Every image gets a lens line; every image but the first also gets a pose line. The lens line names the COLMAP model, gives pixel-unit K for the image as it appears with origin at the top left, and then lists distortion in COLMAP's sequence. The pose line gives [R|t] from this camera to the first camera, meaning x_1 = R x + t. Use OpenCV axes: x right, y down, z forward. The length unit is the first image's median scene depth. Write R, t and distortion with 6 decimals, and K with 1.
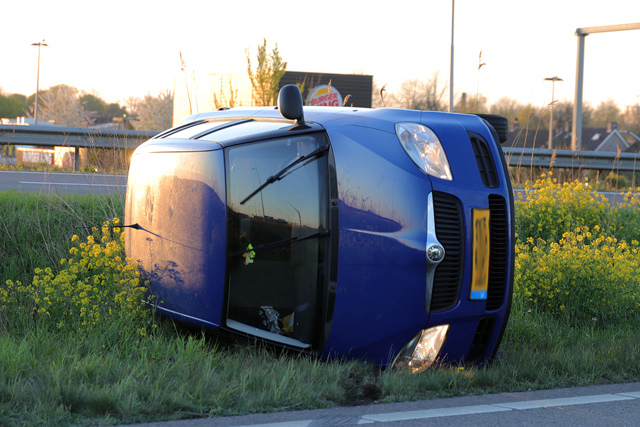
lens RADIAL K [[2602.2, 0, 319.7], [0, 2602.2, 213.4], [0, 0, 1]] dist [0.178709, 0.000000]
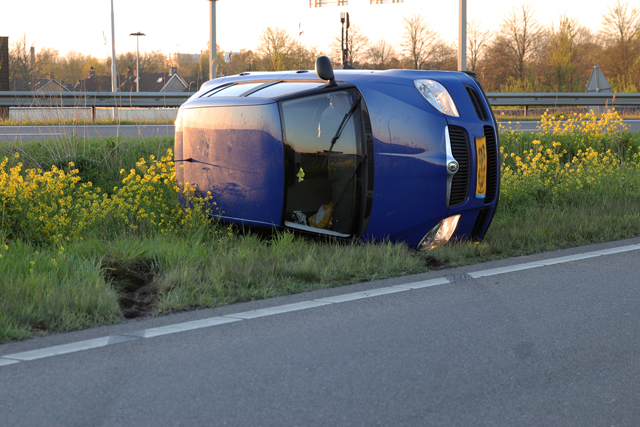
lens RADIAL K [[2162.6, 0, 321.5], [0, 2162.6, 214.3], [0, 0, 1]] dist [0.157696, 0.000000]
pose [[0.980918, -0.053267, 0.186984, -0.242844], [0.047208, 0.998210, 0.036709, -0.005910], [-0.188605, -0.027182, 0.981677, -0.180601]]
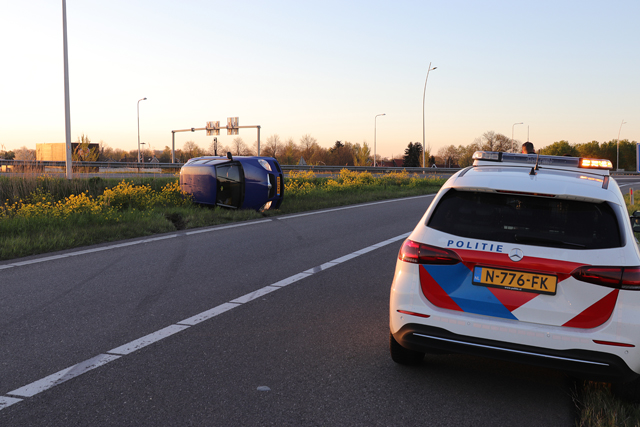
lens RADIAL K [[730.9, 0, 321.1], [0, 730.9, 212.8], [0, 0, 1]] dist [0.030245, 0.000000]
pose [[0.939373, -0.050627, 0.339138, -0.307303], [0.035040, 0.998036, 0.051932, -0.002581], [-0.341101, -0.036901, 0.939302, -0.288211]]
